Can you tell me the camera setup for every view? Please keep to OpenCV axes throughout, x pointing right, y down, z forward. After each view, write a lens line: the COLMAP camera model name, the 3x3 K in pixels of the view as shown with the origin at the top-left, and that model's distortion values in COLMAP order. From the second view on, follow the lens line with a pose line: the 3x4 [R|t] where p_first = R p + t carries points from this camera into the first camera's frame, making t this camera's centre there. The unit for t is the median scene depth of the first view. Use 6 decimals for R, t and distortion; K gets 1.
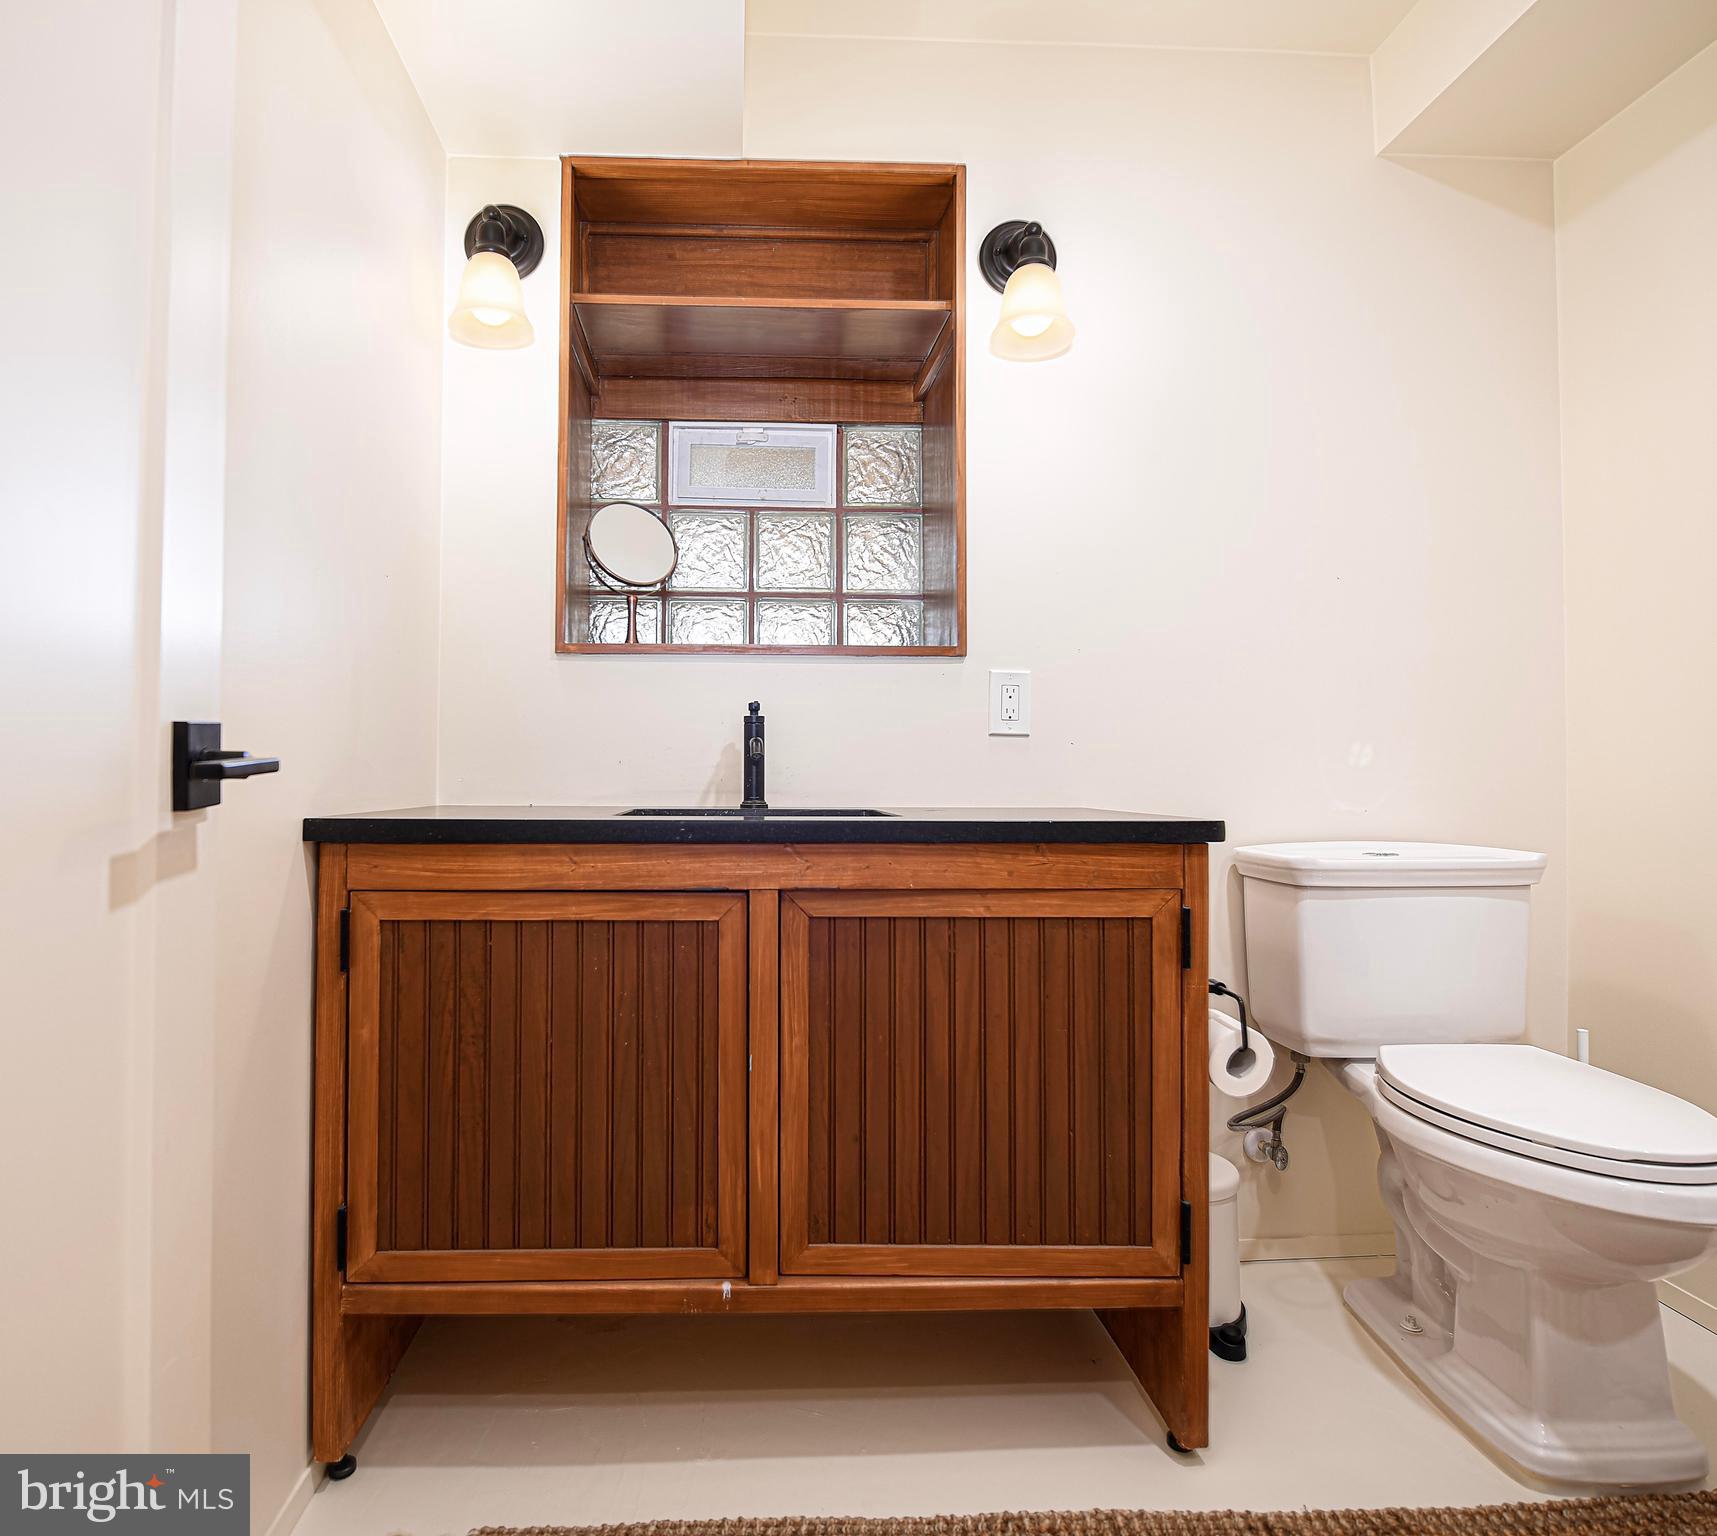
lens RADIAL K [[1031.8, 0, 856.4], [0, 1031.8, 769.6], [0, 0, 1]] dist [-0.004203, -0.000378]
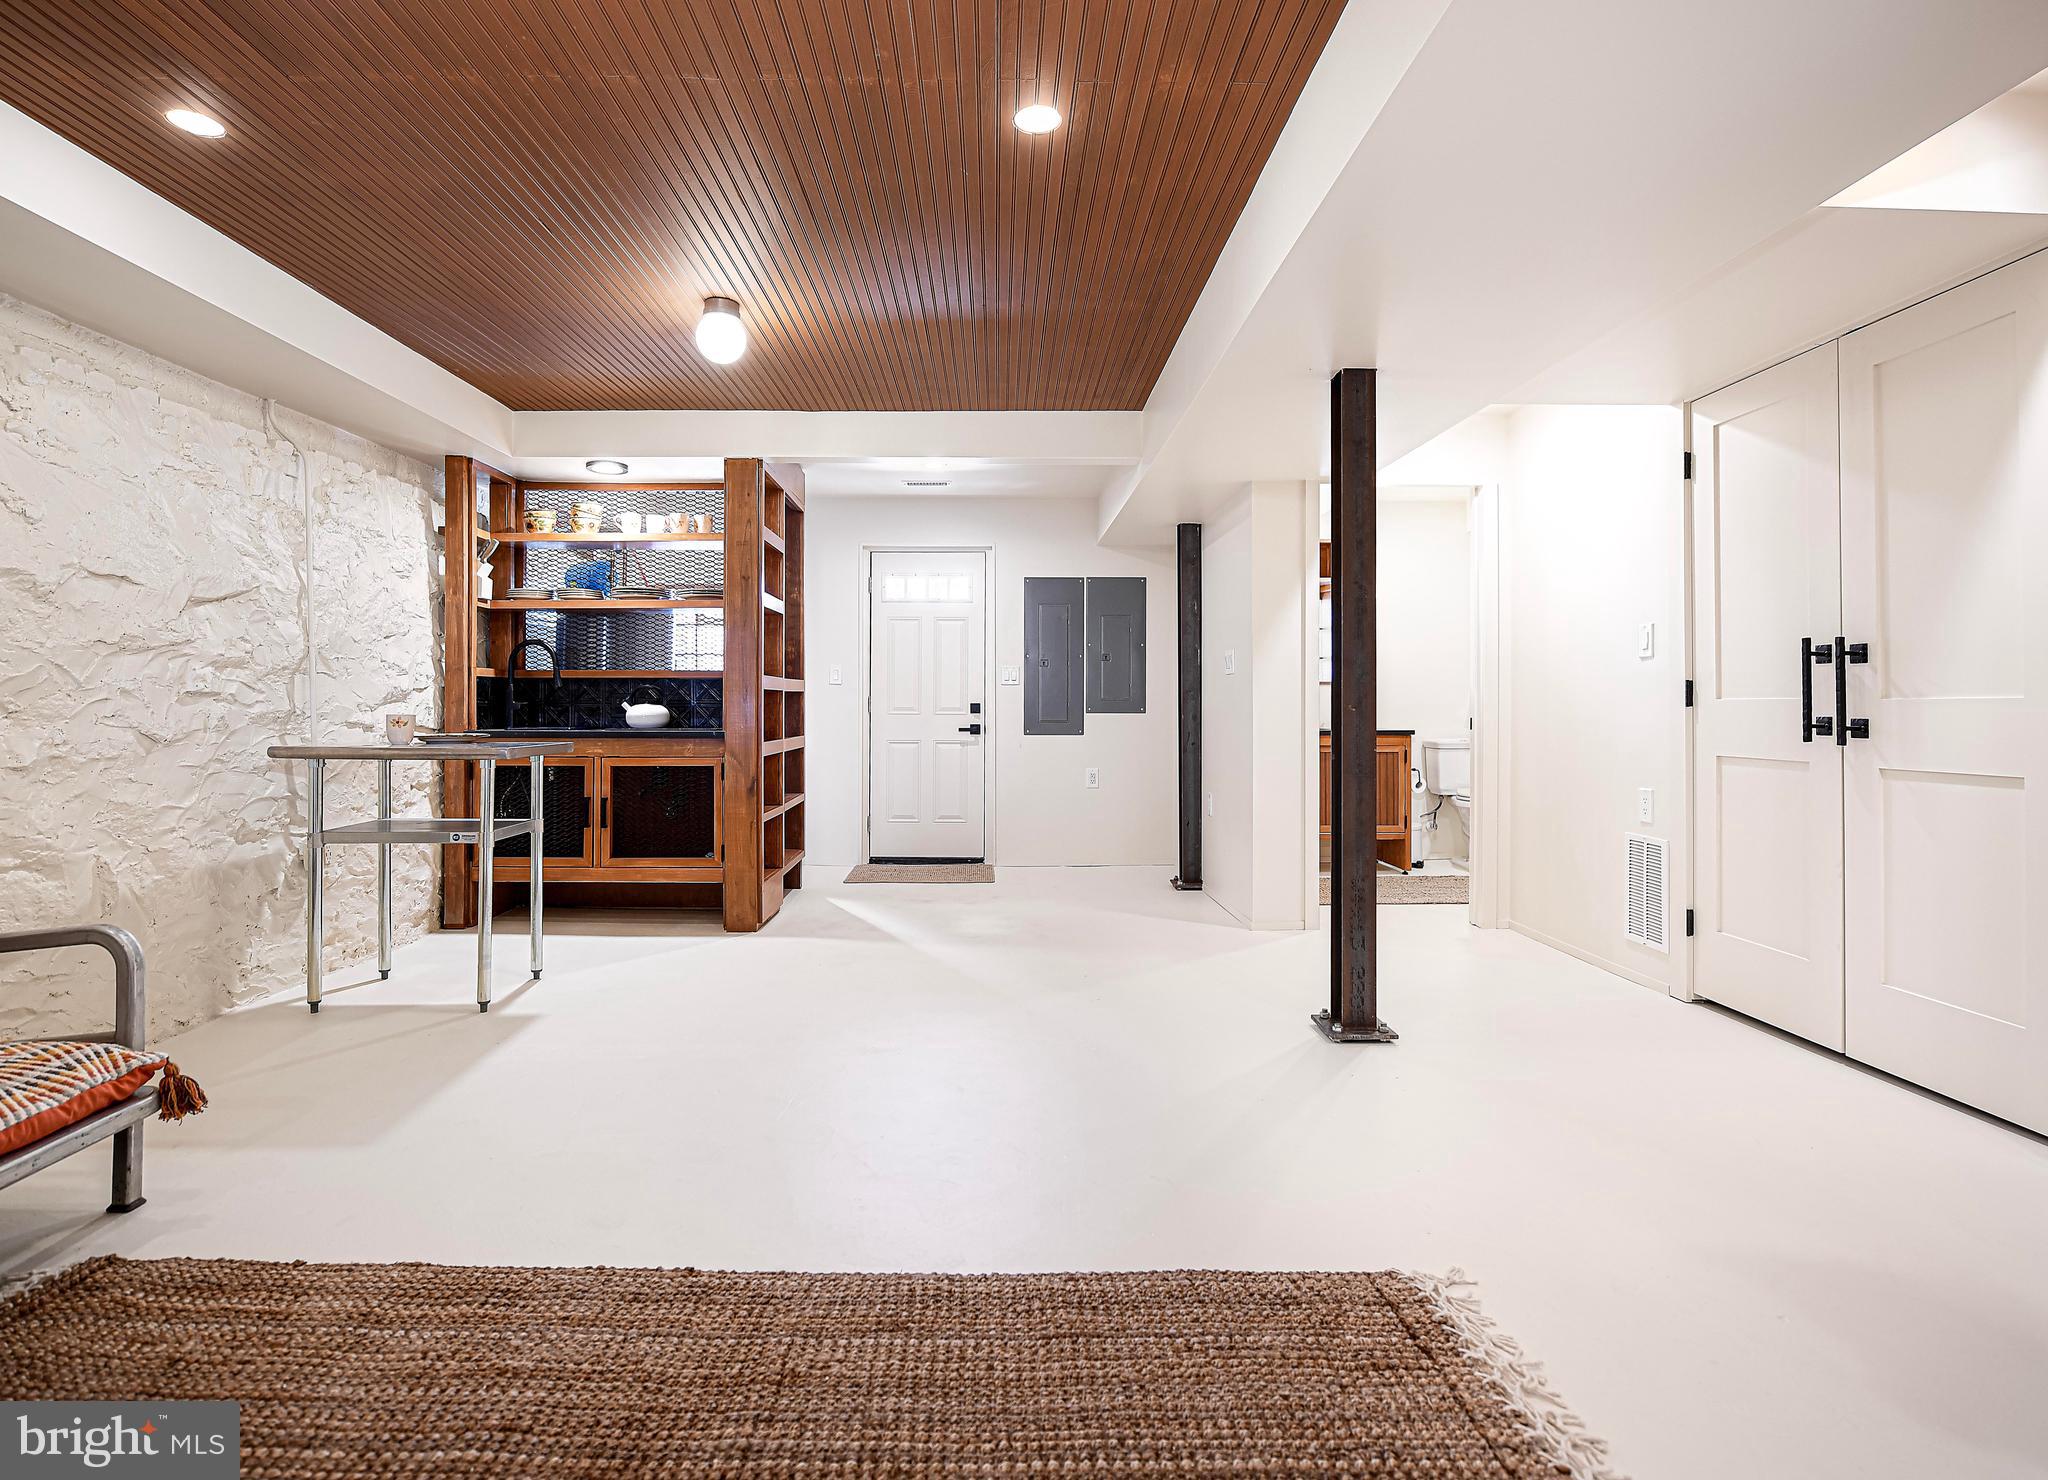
lens RADIAL K [[1004.4, 0, 977.4], [0, 1004.4, 702.7], [0, 0, 1]] dist [-0.018187, 0.000146]
pose [[0.993763, -0.005766, -0.111363, -1.032483], [0.007210, 0.999895, 0.012570, -0.138754], [0.111279, -0.013295, 0.993700, -3.482114]]
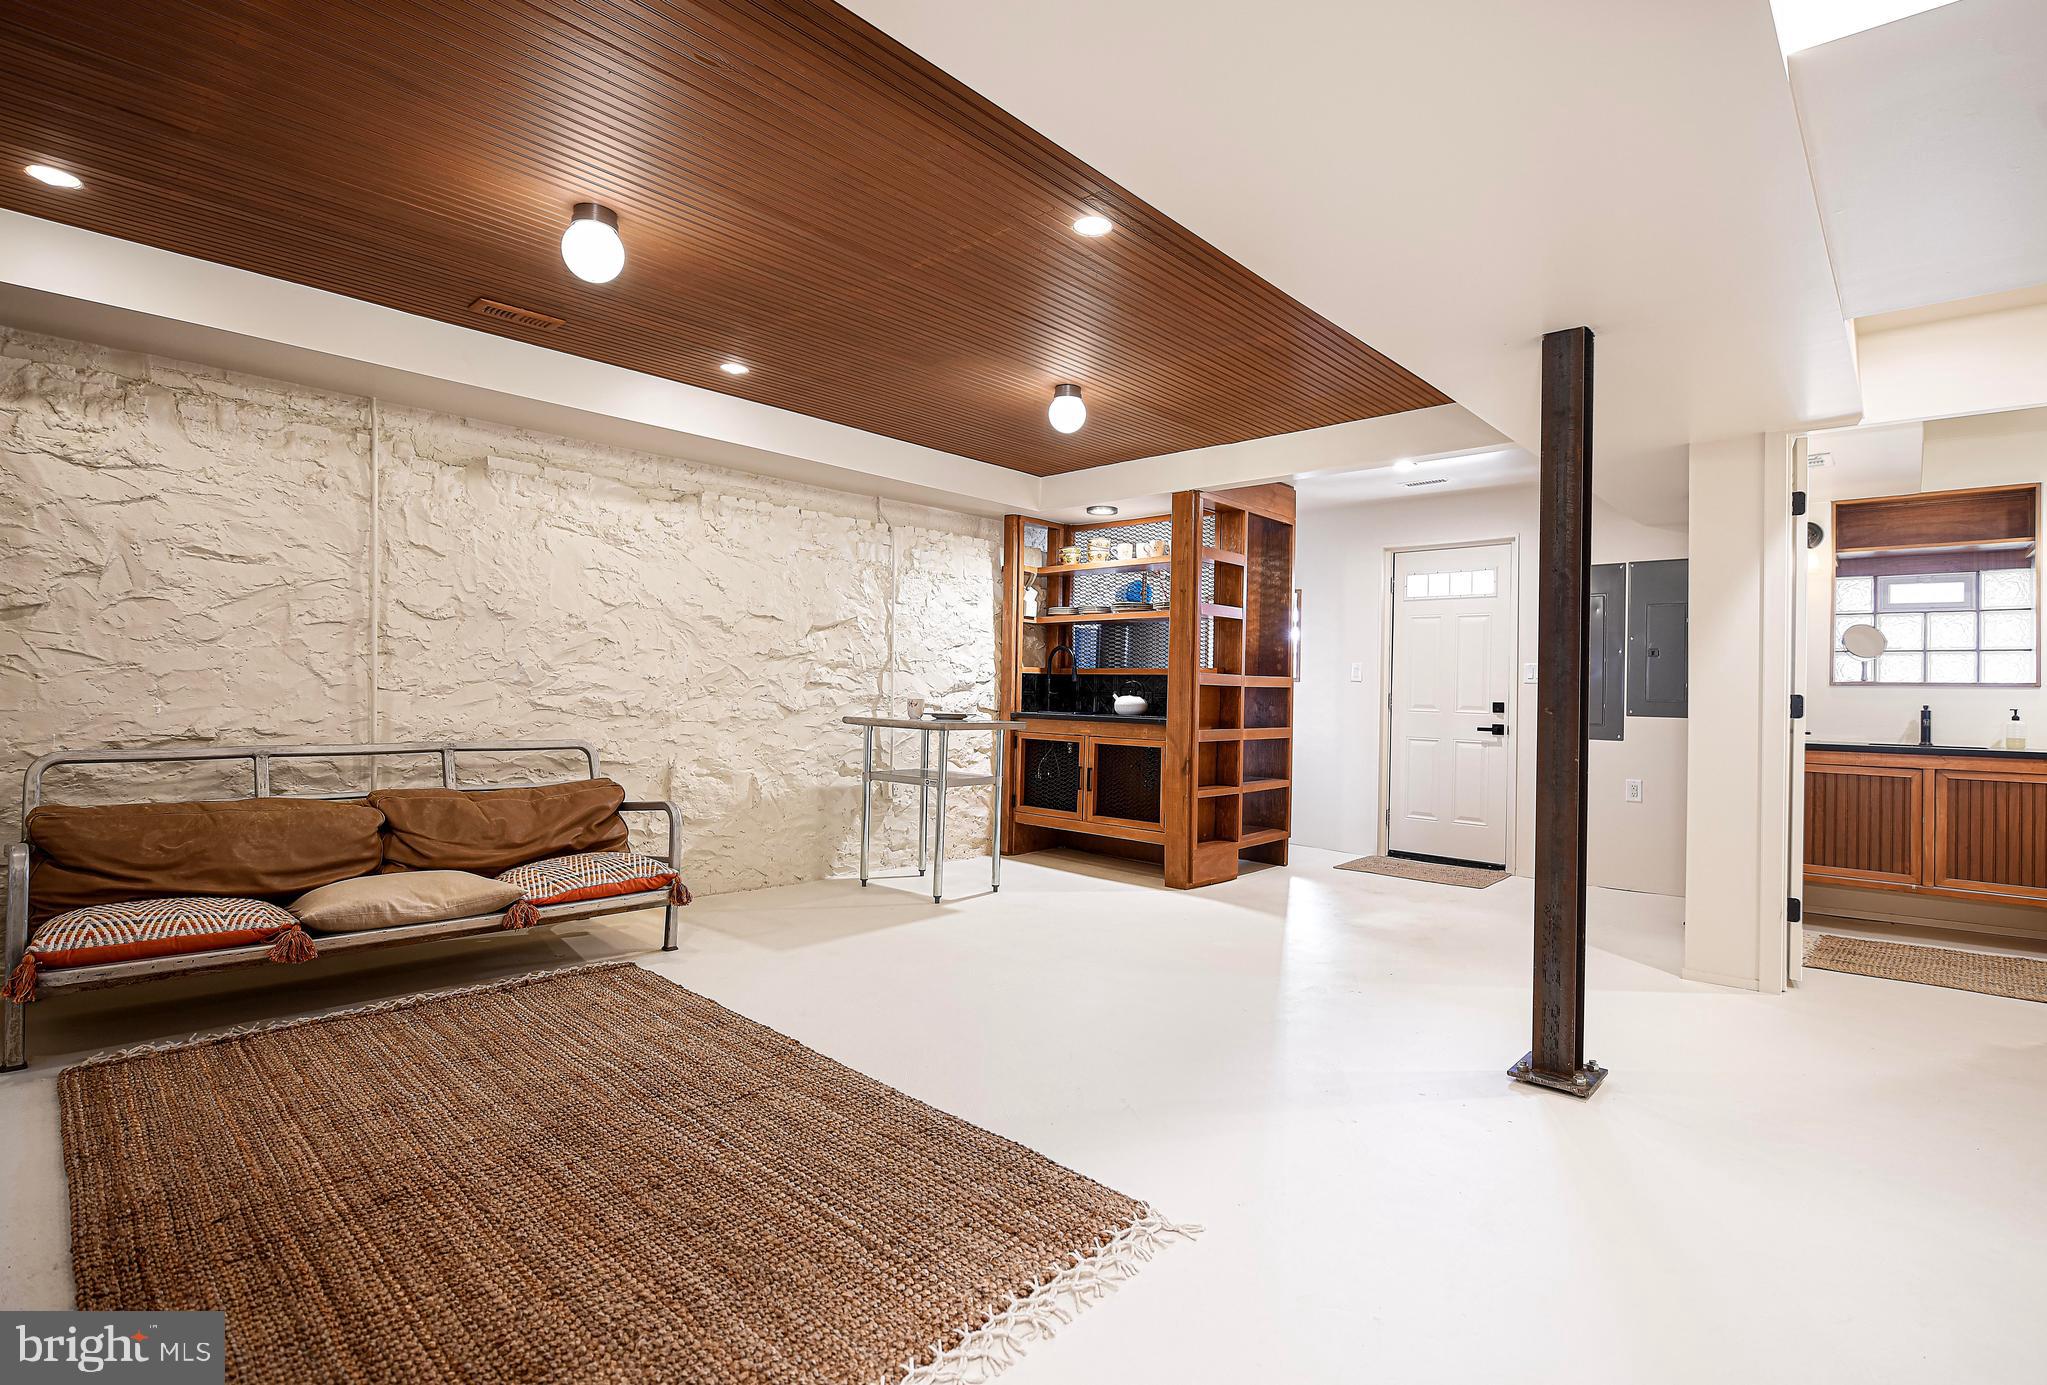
lens RADIAL K [[957.9, 0, 1035.0], [0, 957.9, 685.1], [0, 0, 1]] dist [-0.004474, 0.000208]
pose [[0.659302, 0.002780, -0.751873, 0.320786], [-0.005632, 0.999983, -0.001241, -0.137643], [0.751858, 0.005052, 0.659306, -3.191280]]
